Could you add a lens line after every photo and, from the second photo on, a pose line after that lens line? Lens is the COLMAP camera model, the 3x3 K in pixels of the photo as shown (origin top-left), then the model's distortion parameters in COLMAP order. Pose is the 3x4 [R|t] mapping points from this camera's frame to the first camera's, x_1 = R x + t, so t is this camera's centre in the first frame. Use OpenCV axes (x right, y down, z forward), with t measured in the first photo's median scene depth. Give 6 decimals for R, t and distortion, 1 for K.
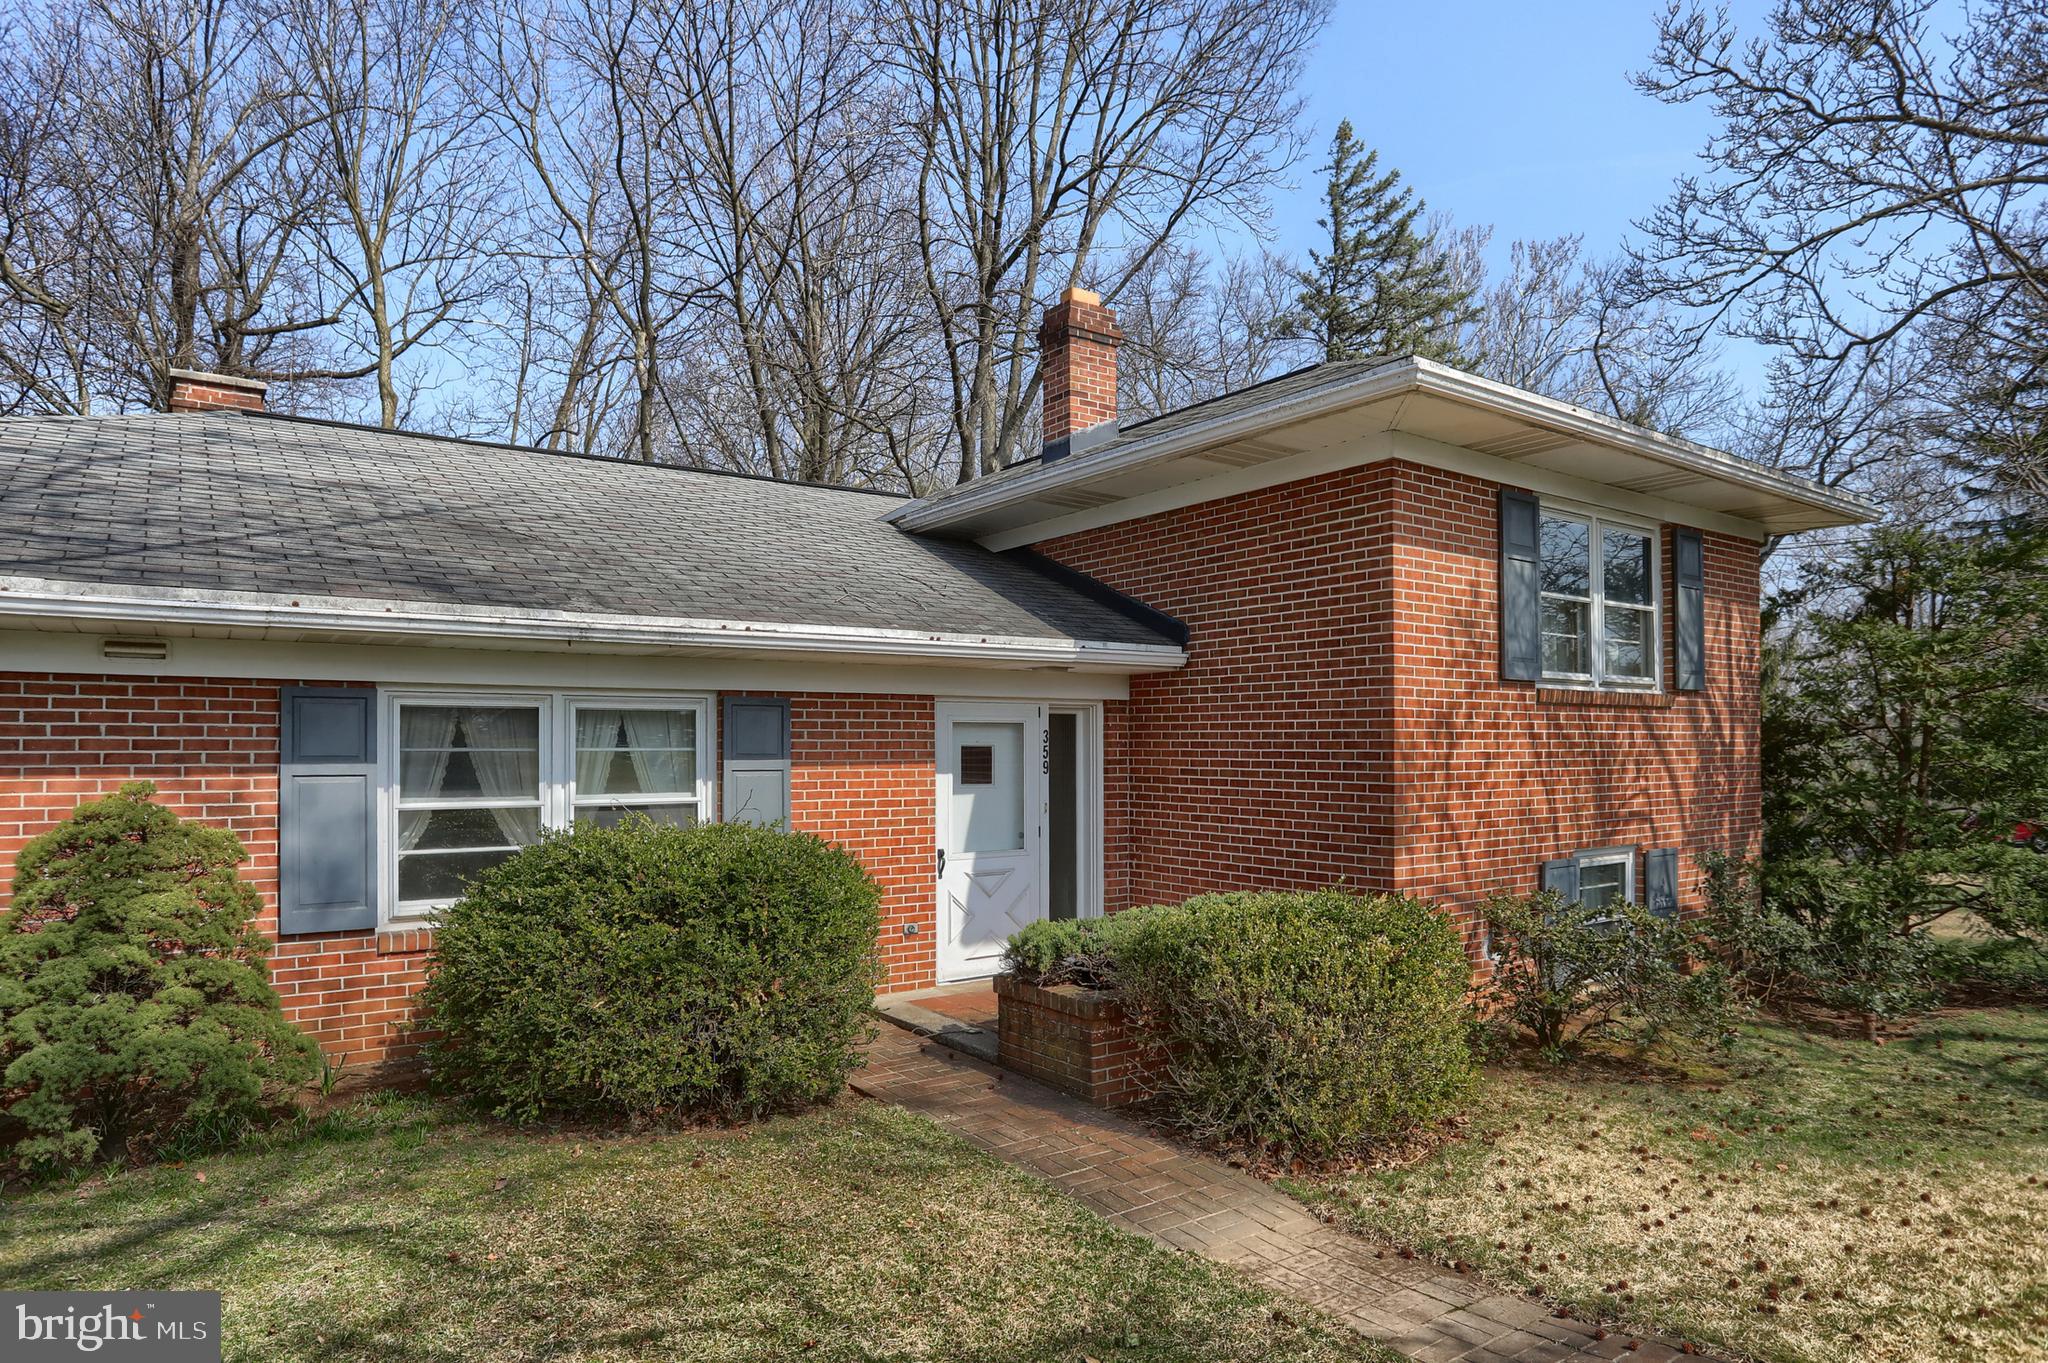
lens RADIAL K [[1232.7, 0, 1014.4], [0, 1232.7, 722.4], [0, 0, 1]] dist [-0.049308, 0.000552]
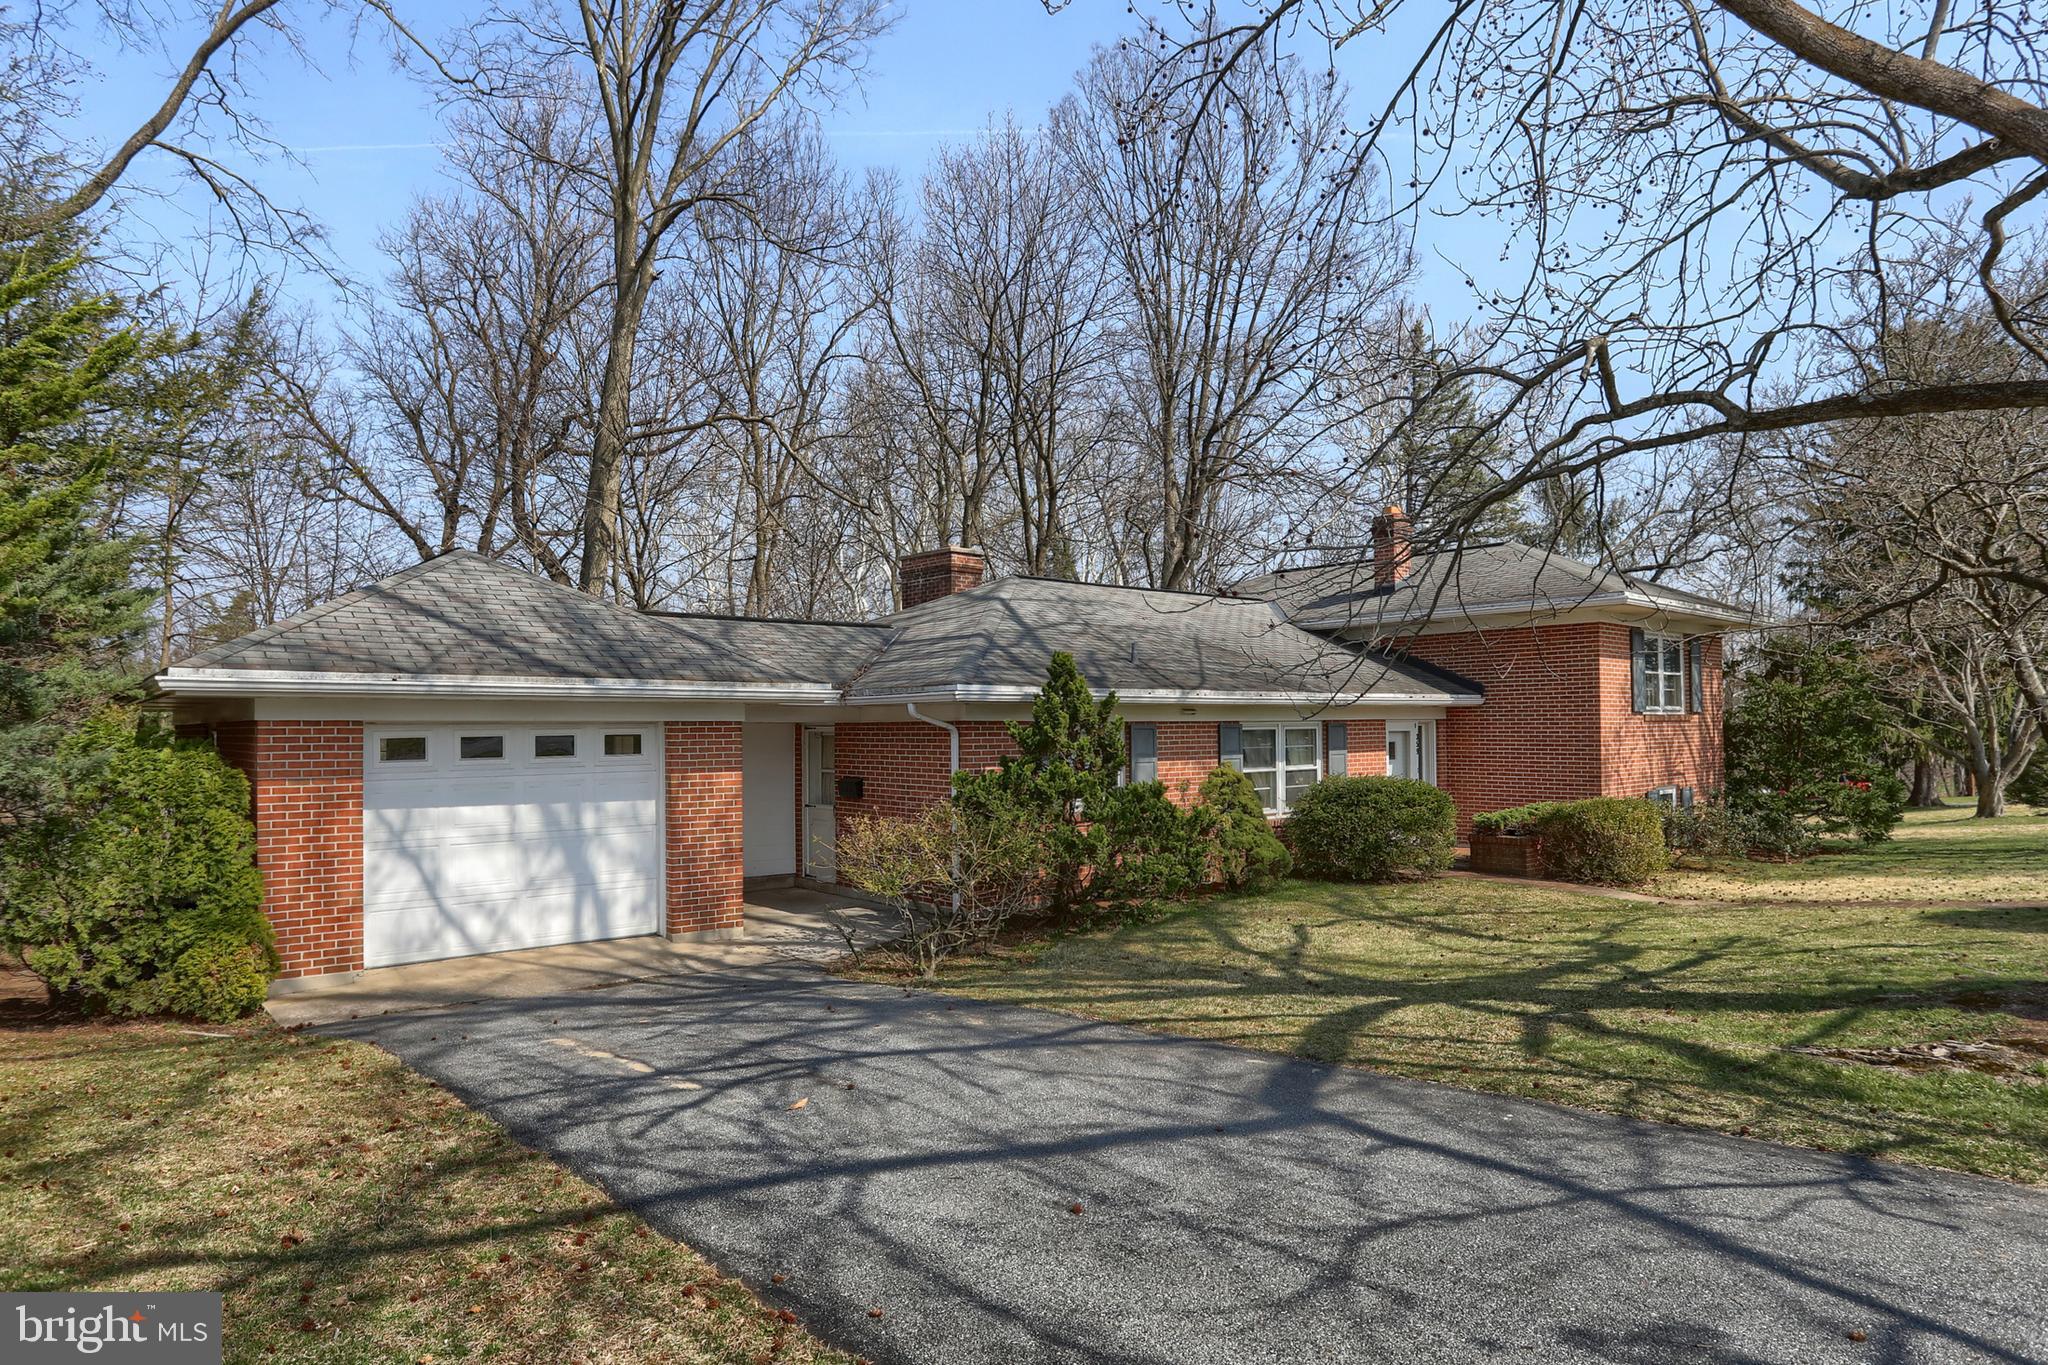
lens RADIAL K [[1178.8, 0, 999.8], [0, 1178.8, 708.3], [0, 0, 1]] dist [-0.061293, 0.017379]
pose [[0.997247, -0.007014, 0.073819, -0.954688], [0.006633, 0.999963, 0.005416, -0.061095], [-0.073854, -0.004912, 0.997257, -1.095634]]
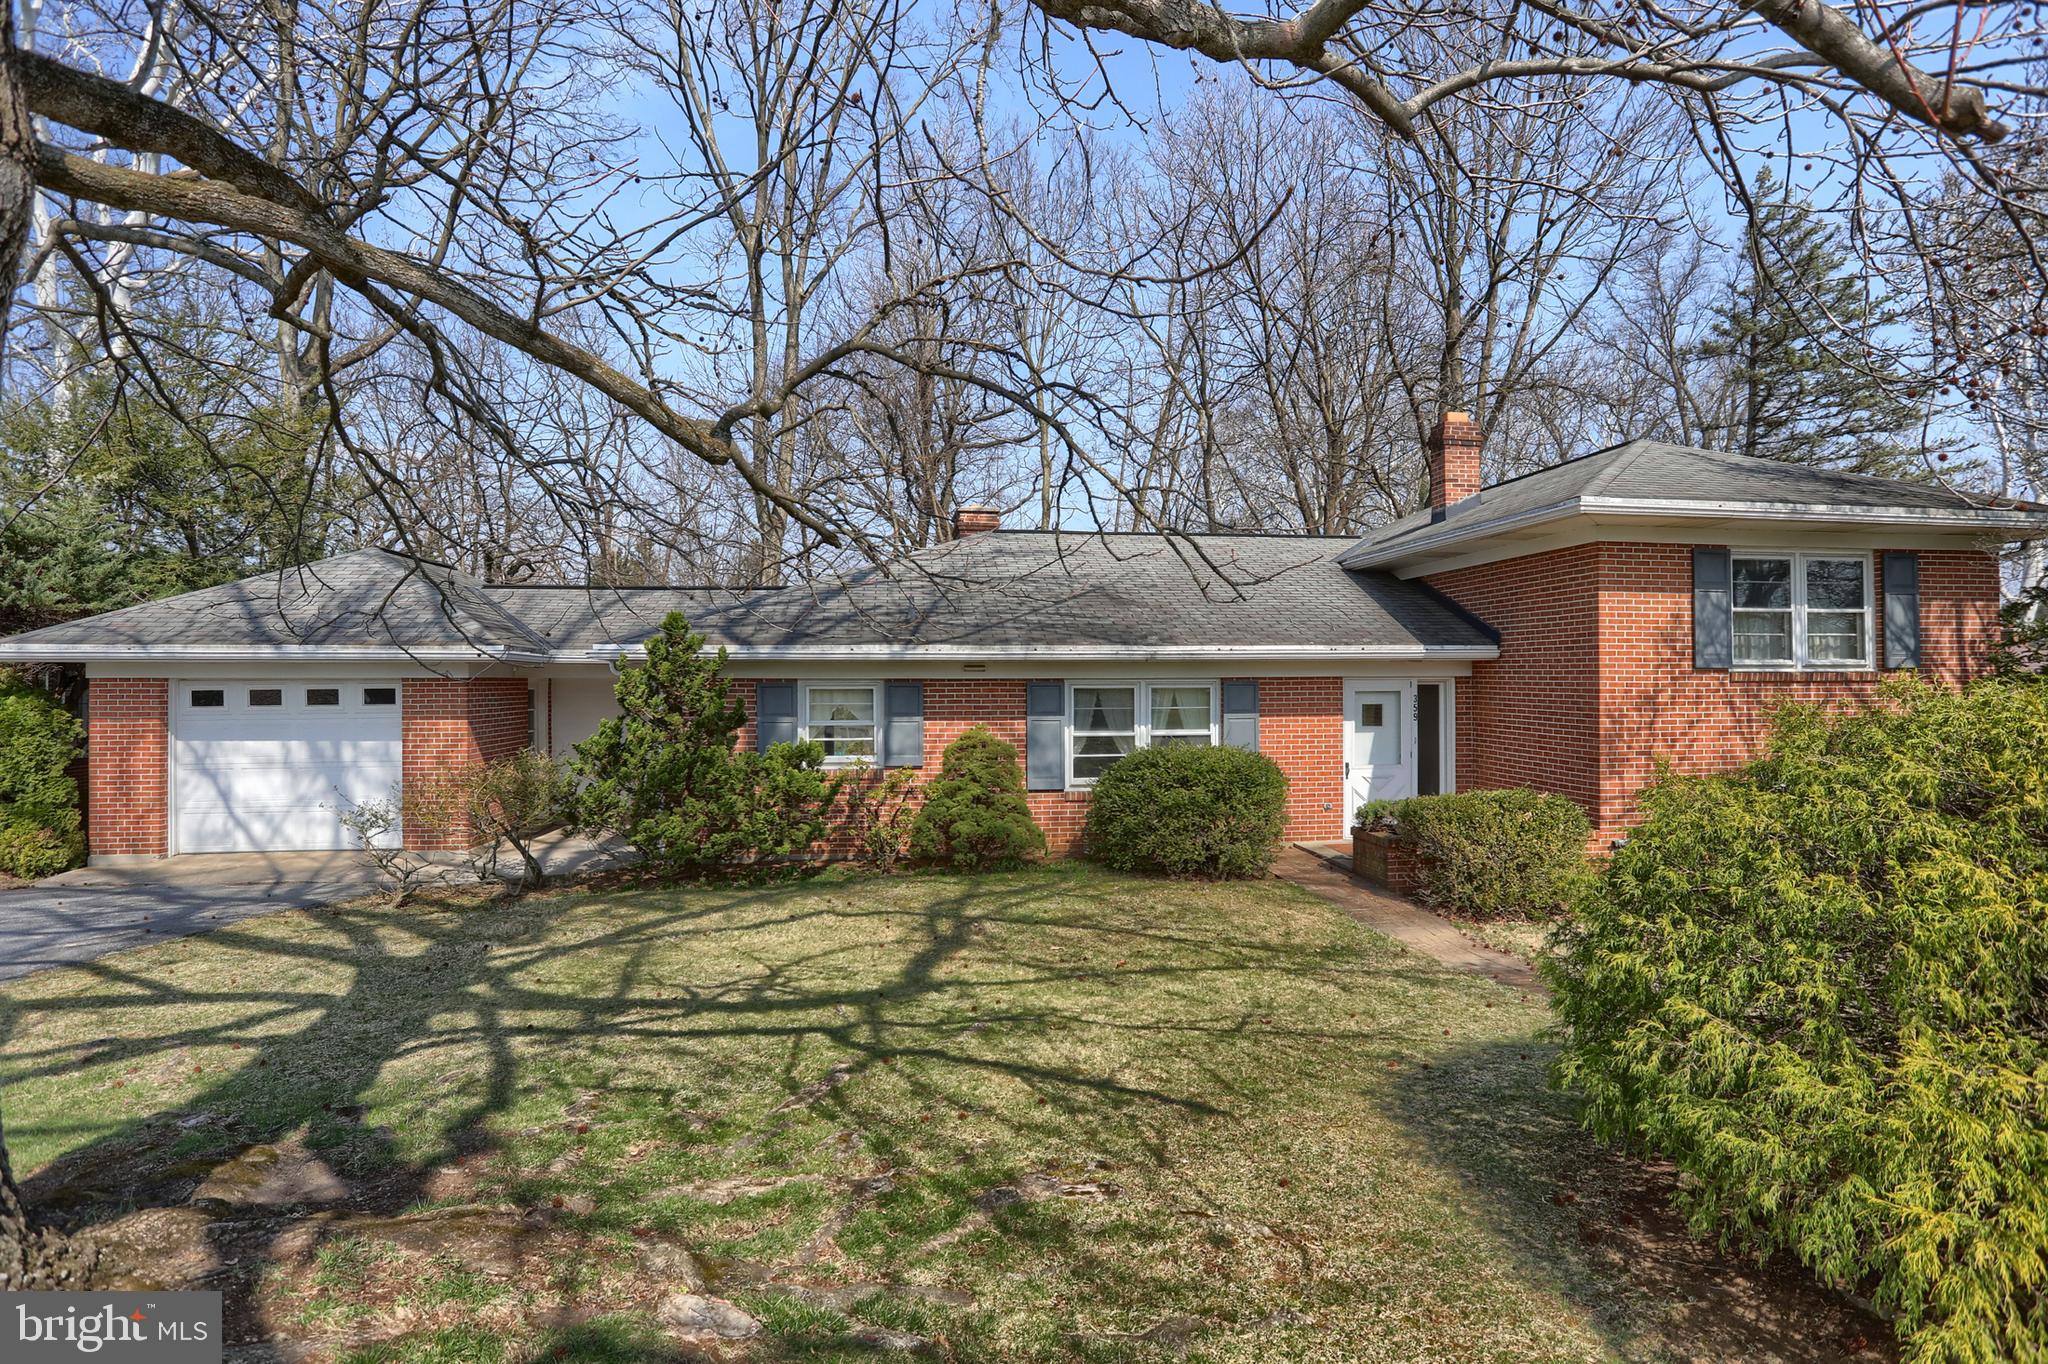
lens RADIAL K [[1036.2, 0, 1024.0], [0, 1036.2, 682.0], [0, 0, 1]] dist [-0.076195, 0.032943]
pose [[0.882580, -0.001095, -0.470161, 0.241653], [0.012711, 0.999687, 0.021533, -0.055406], [0.469990, -0.024981, 0.882318, -0.564369]]
